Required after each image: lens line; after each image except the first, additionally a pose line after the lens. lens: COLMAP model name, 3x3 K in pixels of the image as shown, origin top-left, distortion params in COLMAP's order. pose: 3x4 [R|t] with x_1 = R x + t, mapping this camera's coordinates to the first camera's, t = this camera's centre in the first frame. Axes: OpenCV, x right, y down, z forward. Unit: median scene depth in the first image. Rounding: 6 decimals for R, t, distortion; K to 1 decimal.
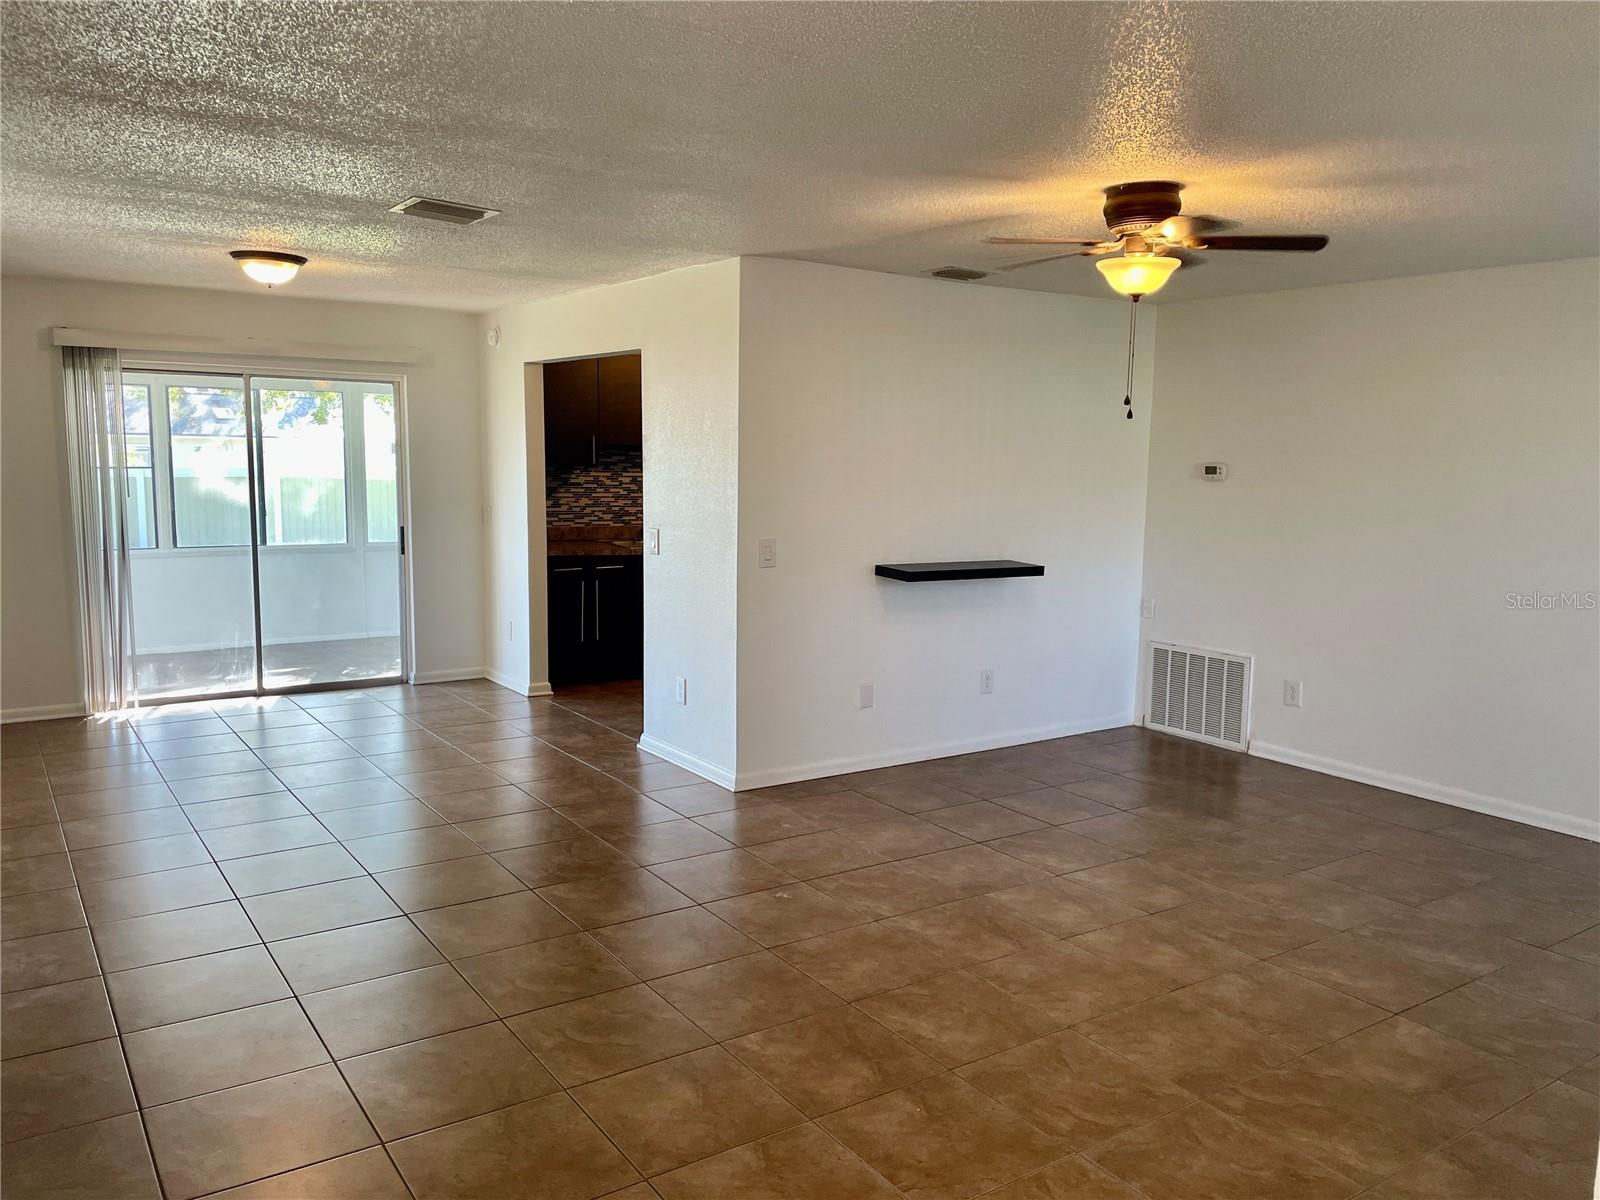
lens RADIAL K [[1183.8, 0, 798.2], [0, 1183.8, 631.5], [0, 0, 1]] dist [0.086266, -0.130419]
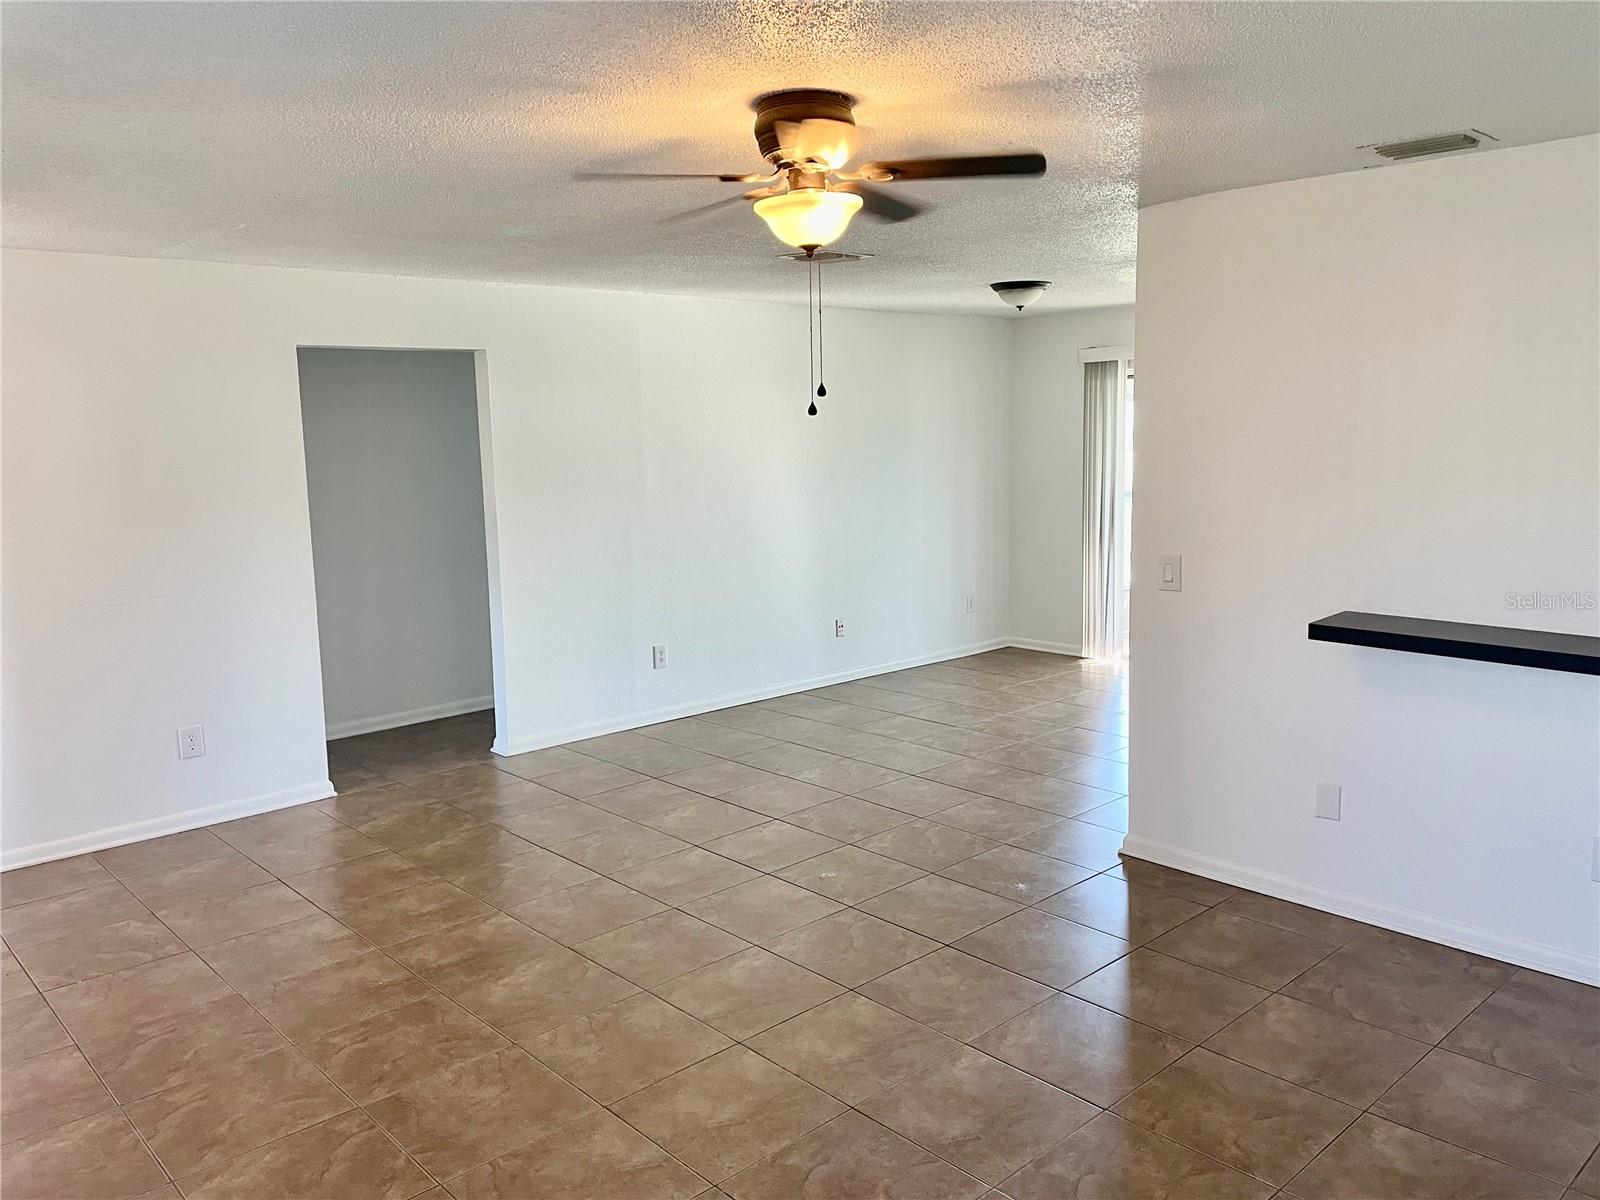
lens RADIAL K [[1206.4, 0, 810.8], [0, 1206.4, 604.1], [0, 0, 1]] dist [0.096817, -0.133964]
pose [[0.158559, 0.123857, -0.979550, 0.950815], [-0.126989, 0.986419, 0.104170, -0.129040], [0.979149, 0.107875, 0.172134, 0.806132]]
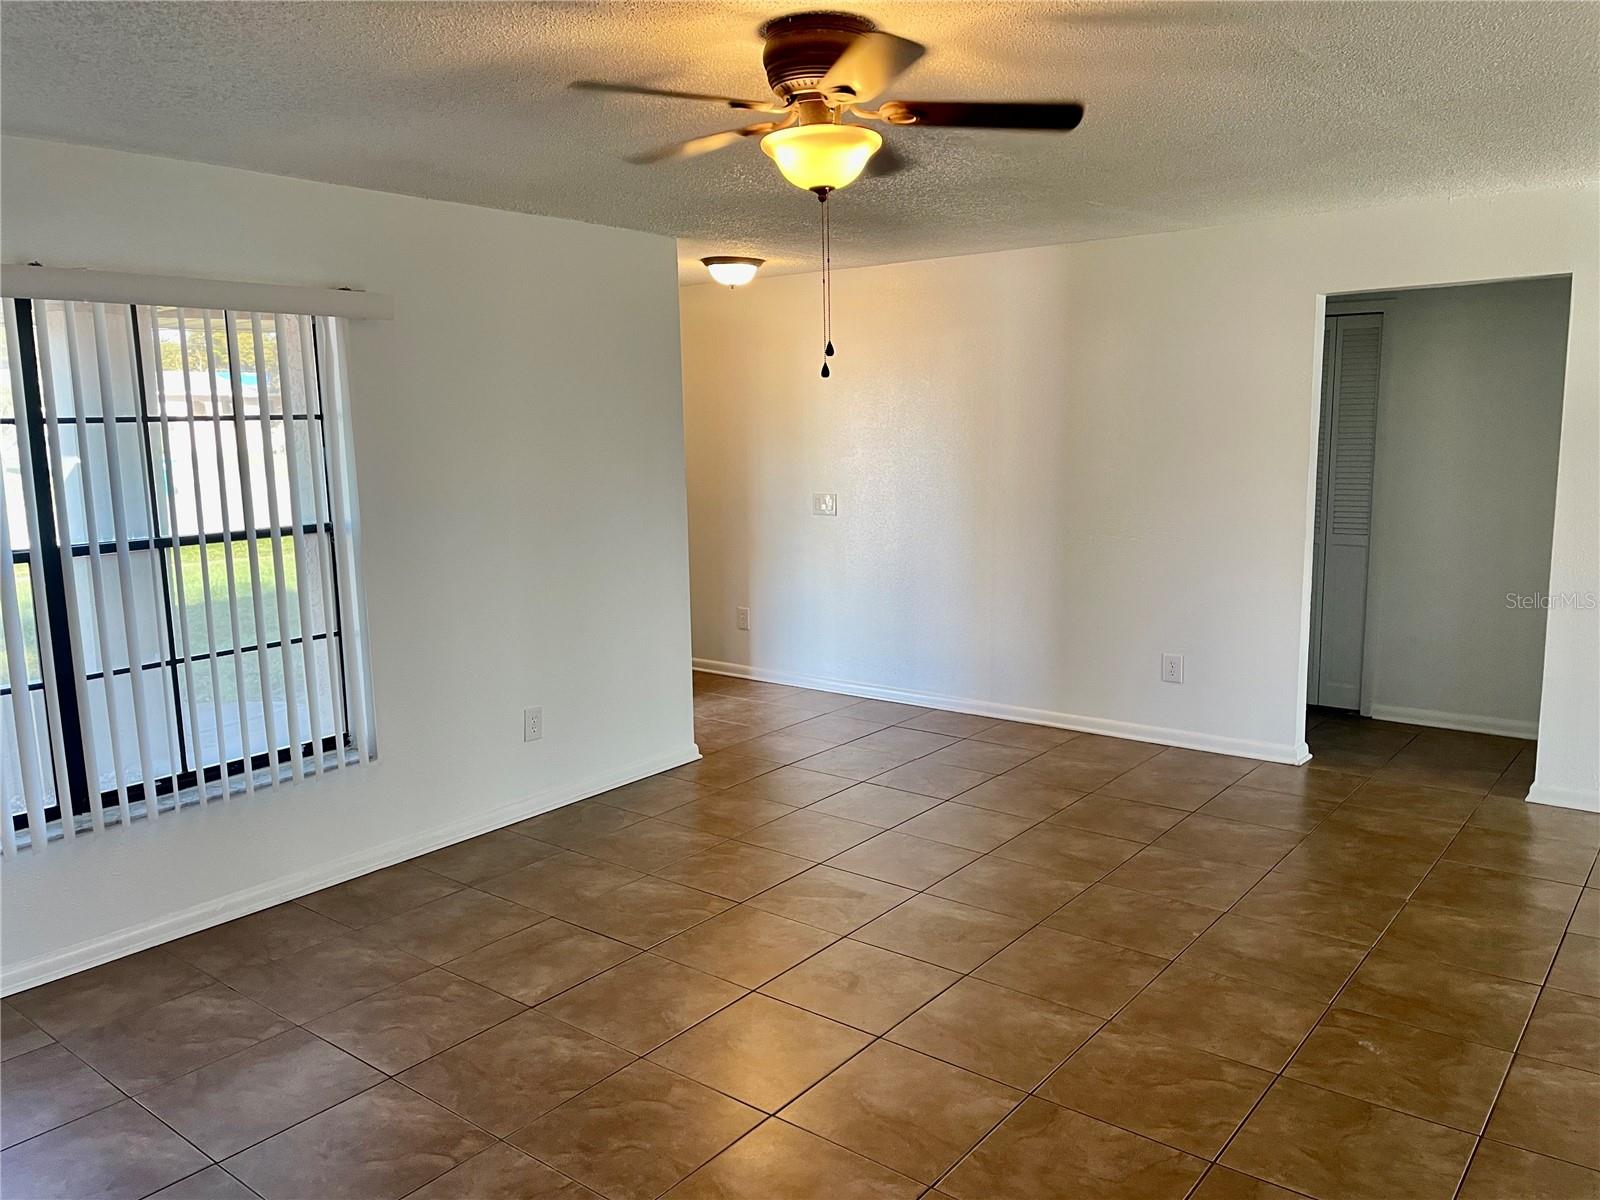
lens RADIAL K [[1214.6, 0, 789.9], [0, 1214.6, 596.8], [0, 0, 1]] dist [0.064983, -0.087468]
pose [[-0.957119, 0.046012, -0.286018, 0.462078], [-0.039564, 0.957294, 0.286395, -0.235822], [0.286981, 0.285430, -0.914424, 1.525023]]
